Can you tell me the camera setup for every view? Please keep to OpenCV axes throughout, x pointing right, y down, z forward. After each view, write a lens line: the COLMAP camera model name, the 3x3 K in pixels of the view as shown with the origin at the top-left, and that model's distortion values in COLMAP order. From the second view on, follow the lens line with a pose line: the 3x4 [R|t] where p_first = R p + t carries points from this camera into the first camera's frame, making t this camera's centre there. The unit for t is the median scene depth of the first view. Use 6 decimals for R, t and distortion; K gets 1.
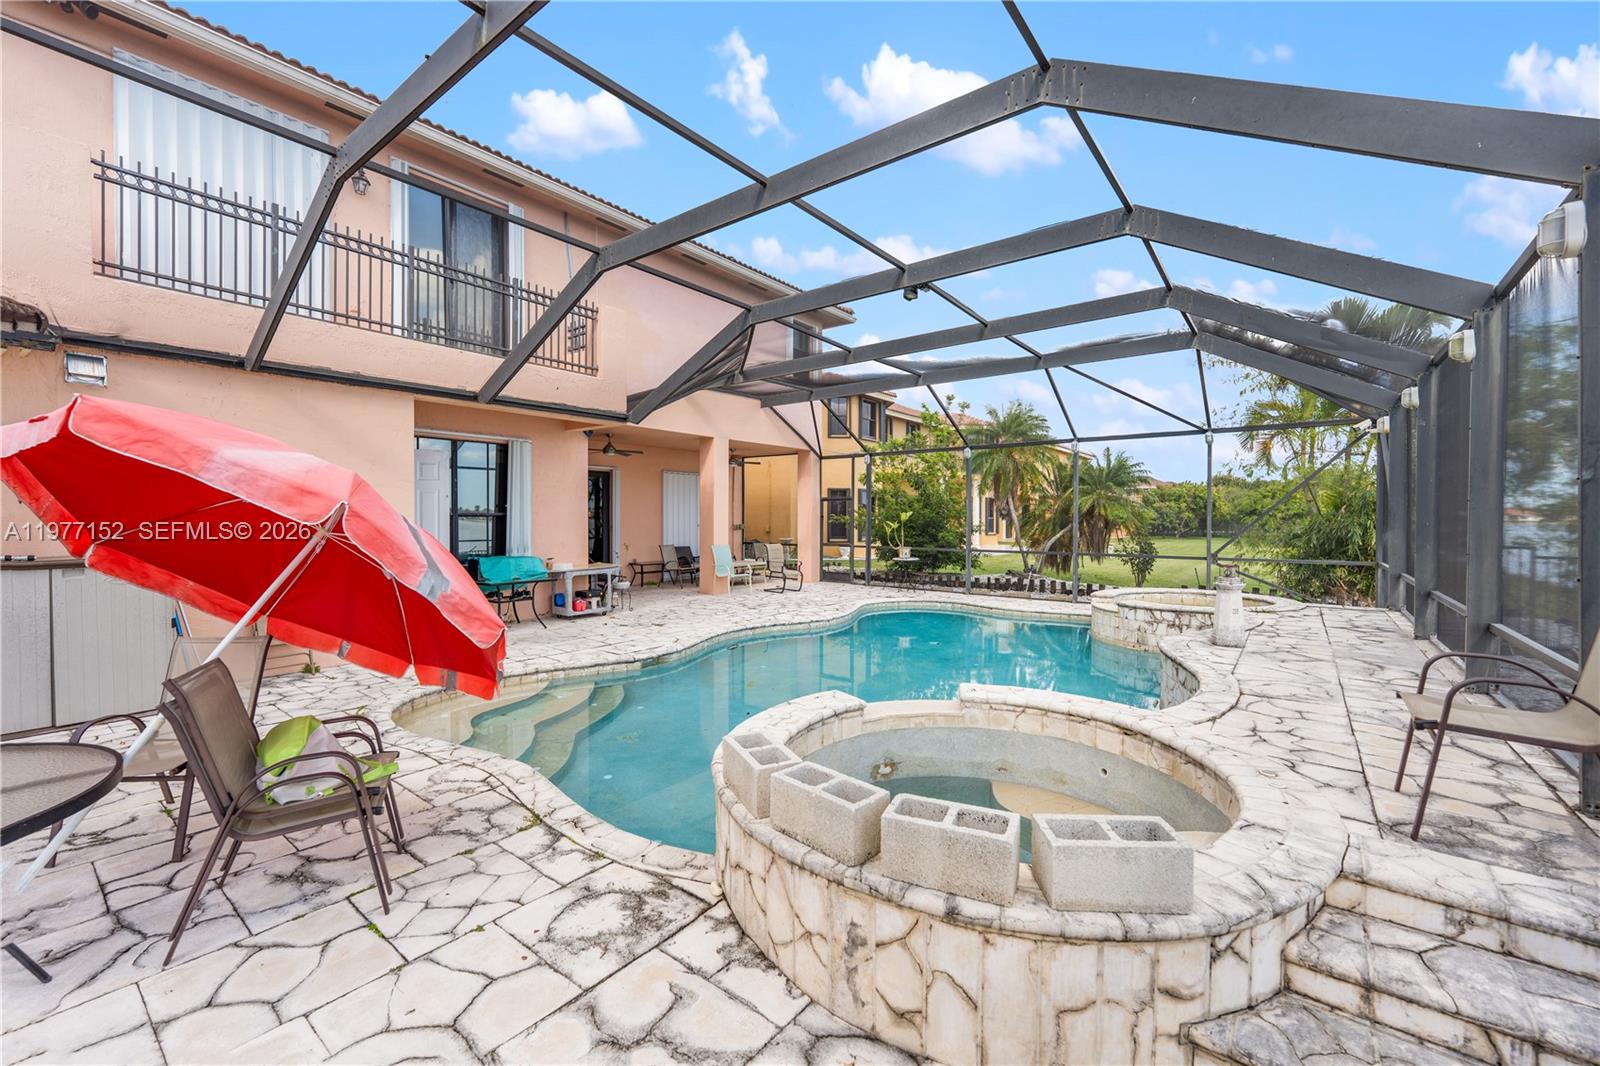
lens RADIAL K [[643.7, 0, 796.5], [0, 643.7, 526.5], [0, 0, 1]] dist [0.000036, -0.000313]
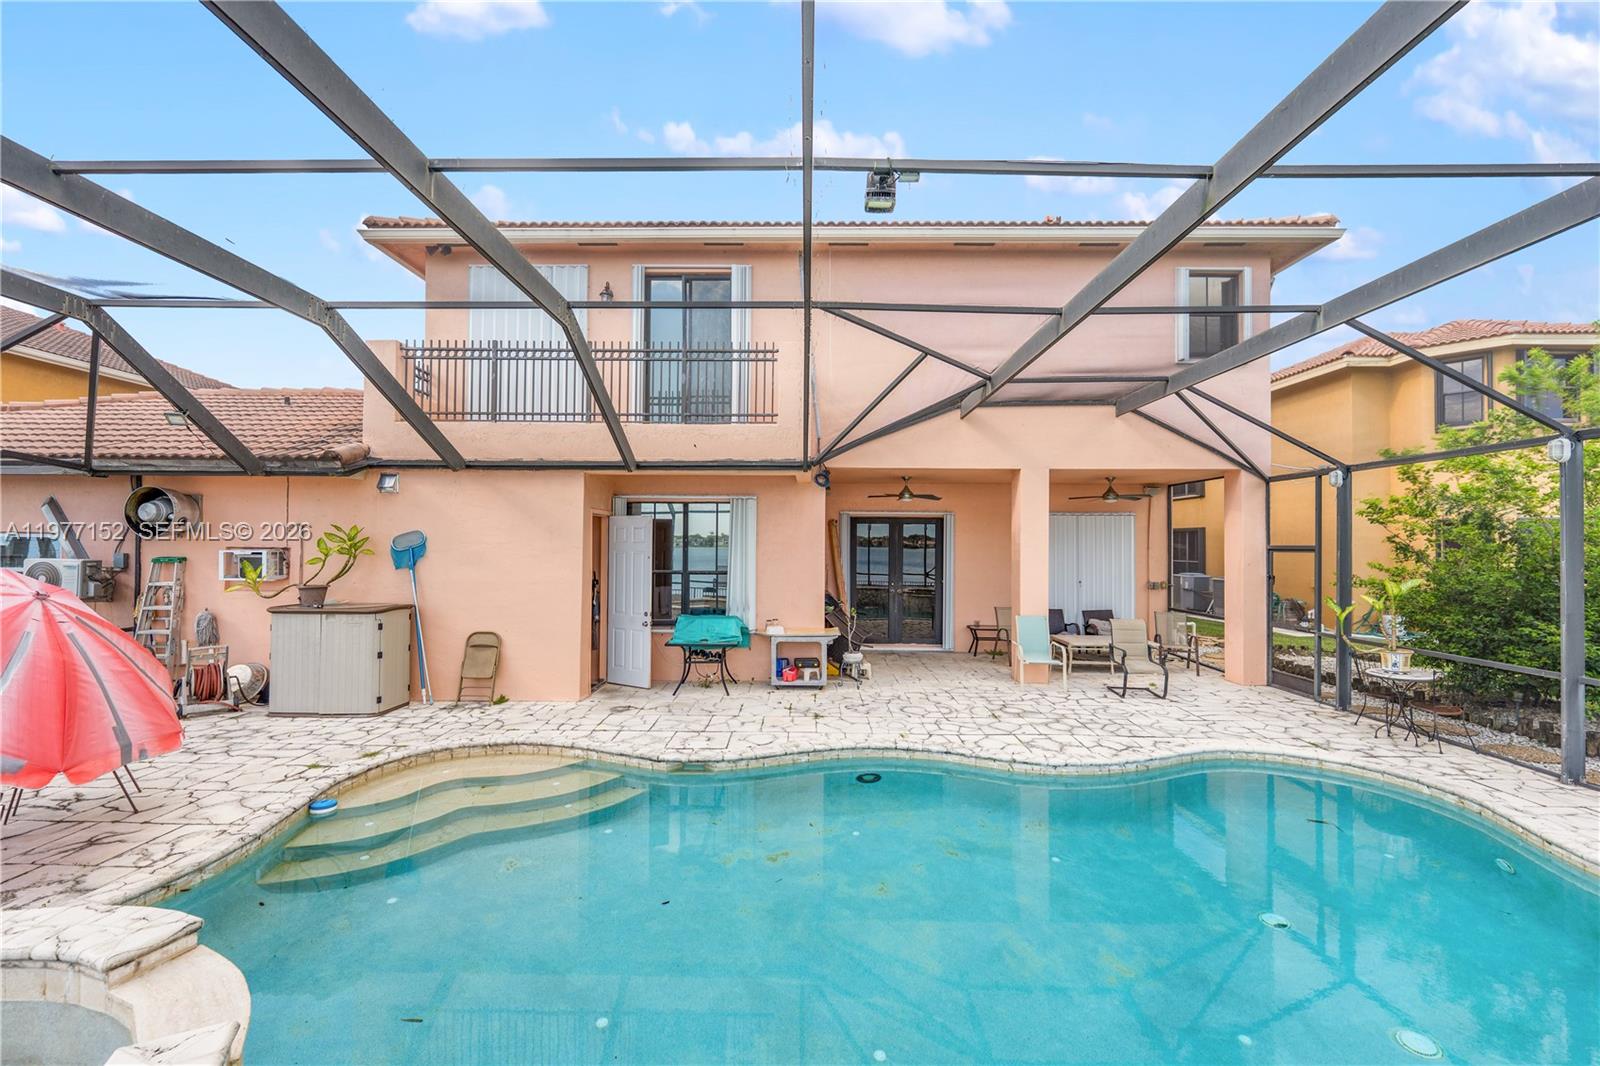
lens RADIAL K [[646.3, 0, 800.0], [0, 646.3, 533.0], [0, 0, 1]] dist [0.001058, -0.000228]
pose [[0.606035, -0.014951, -0.795297, 0.516581], [-0.015964, 0.999393, -0.030954, -0.063716], [0.795278, 0.031455, 0.605429, 0.591668]]
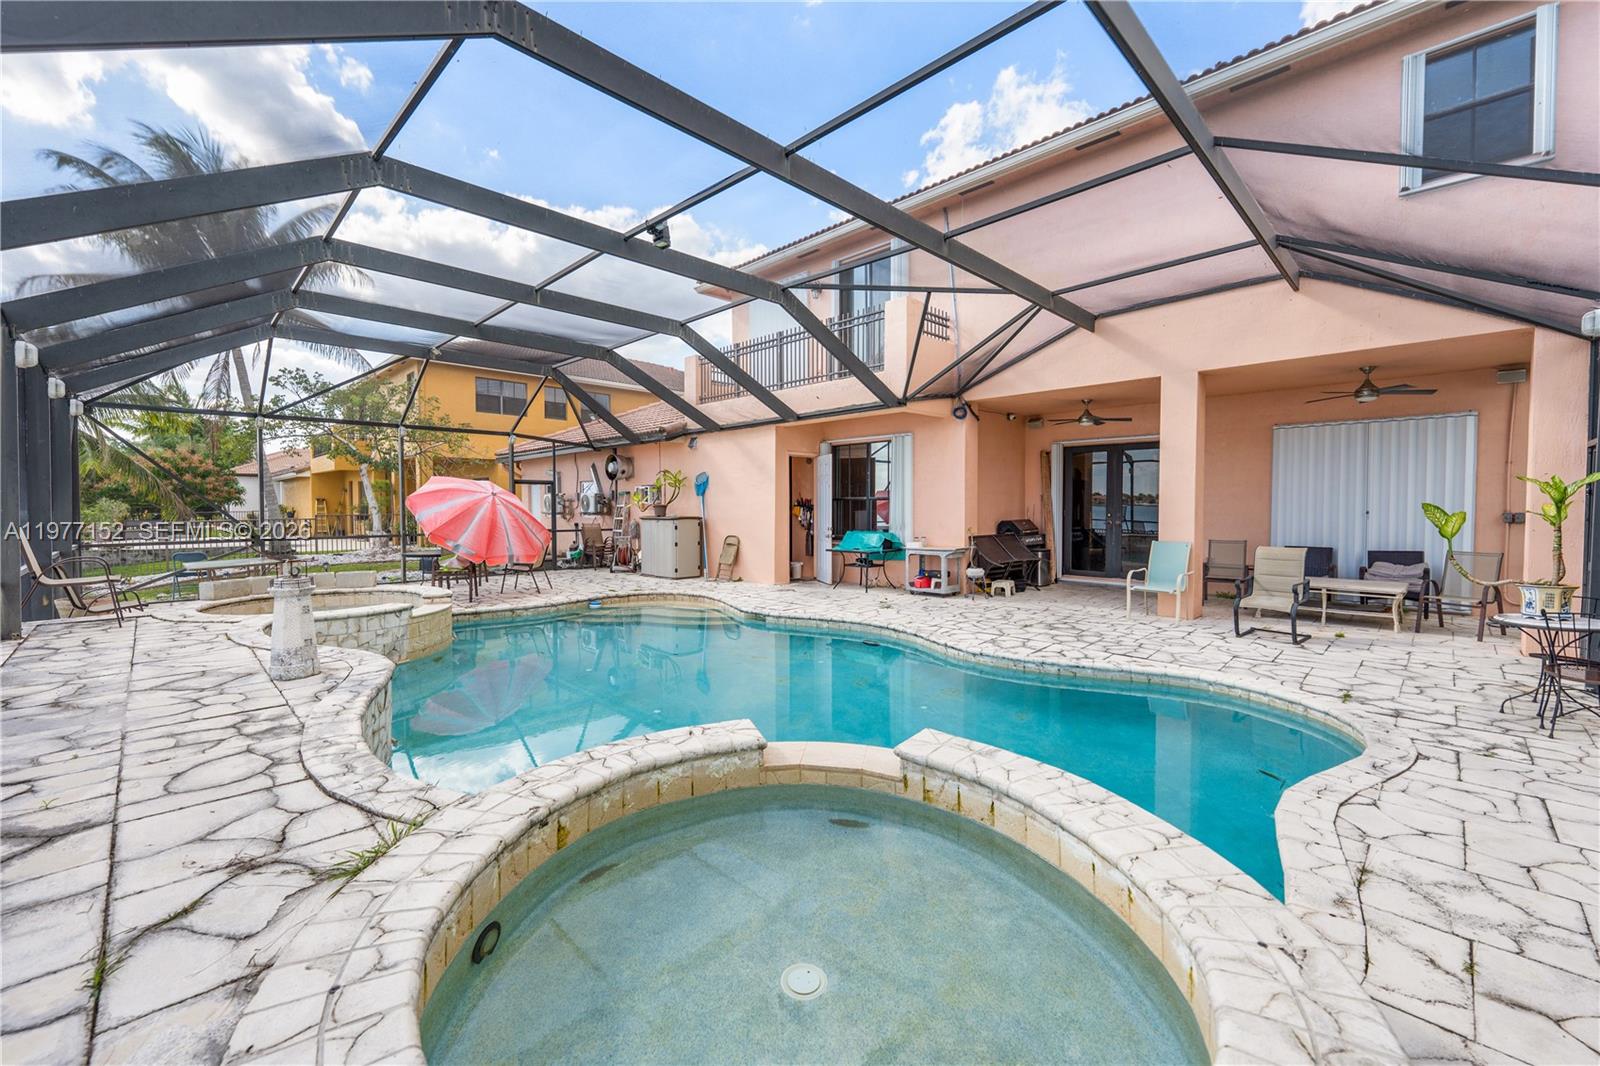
lens RADIAL K [[643.7, 0, 796.5], [0, 643.7, 526.5], [0, 0, 1]] dist [0.000036, -0.000313]
pose [[-0.124535, 0.033065, -0.991664, 0.963190], [-0.011963, 0.999322, 0.034823, -0.006697], [0.992143, 0.016200, -0.124055, 1.204246]]
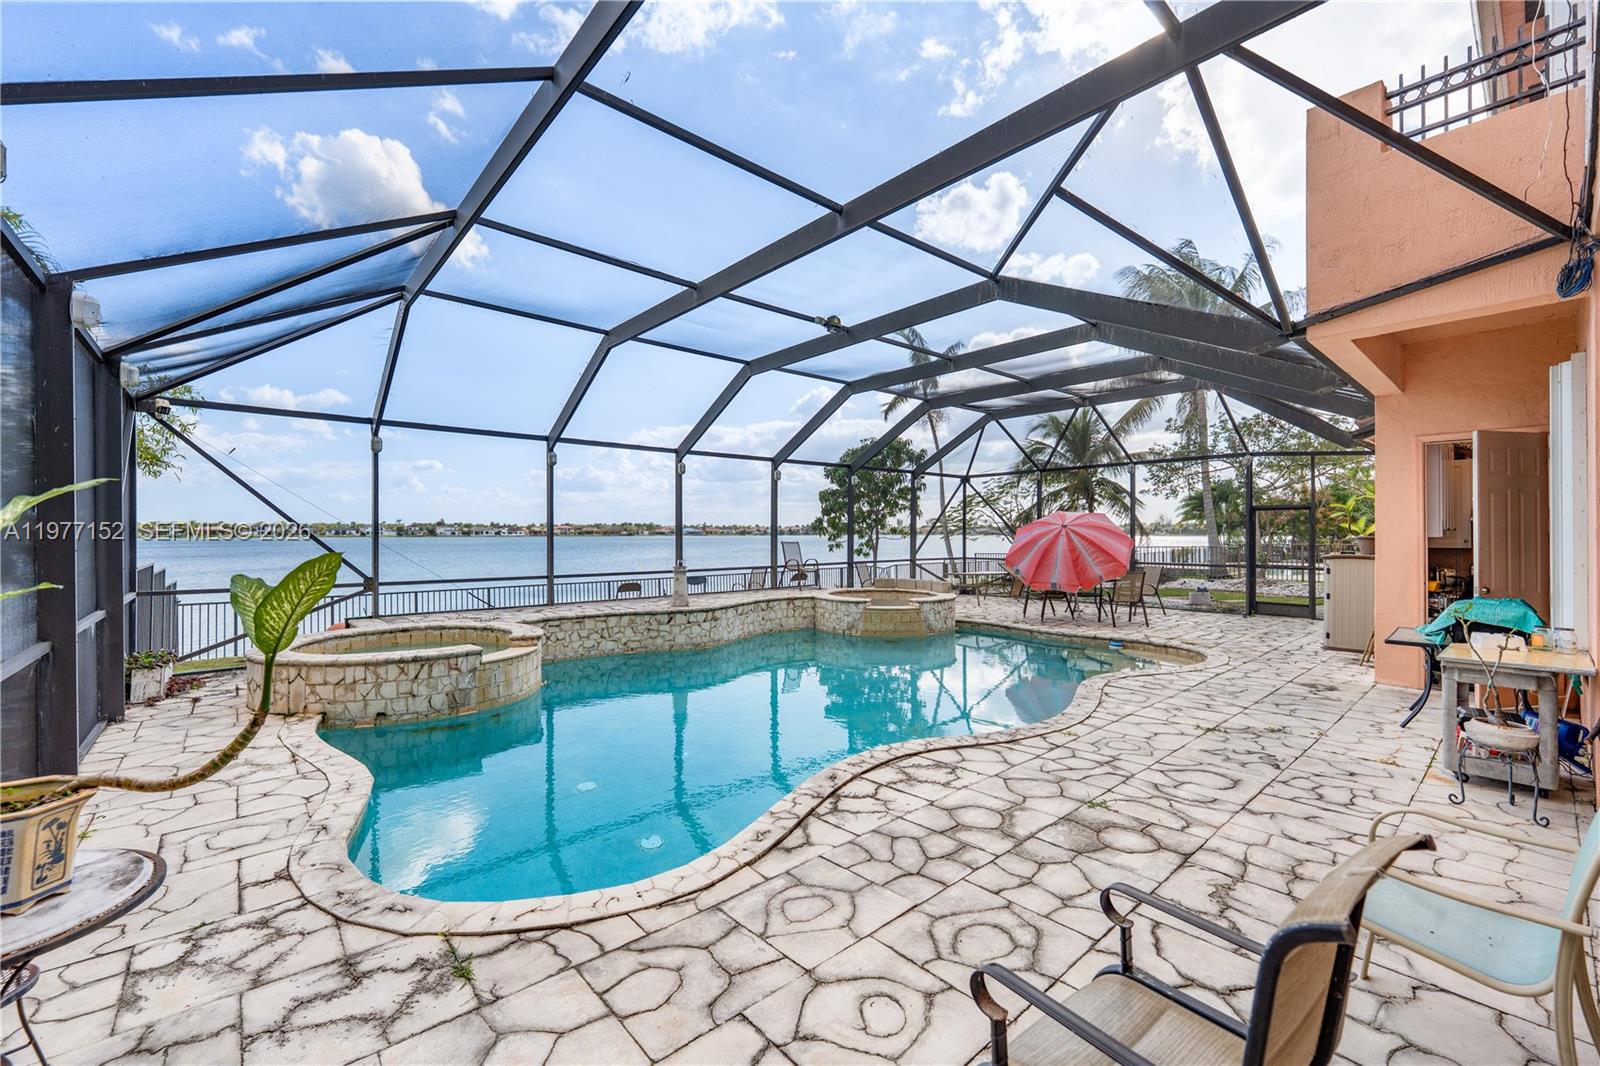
lens RADIAL K [[643.7, 0, 796.5], [0, 643.7, 526.5], [0, 0, 1]] dist [0.000036, -0.000313]
pose [[-0.982016, 0.003986, 0.188758, 0.025884], [0.004307, 0.999990, 0.001288, -0.022625], [-0.188751, 0.002078, -0.982023, 1.956596]]
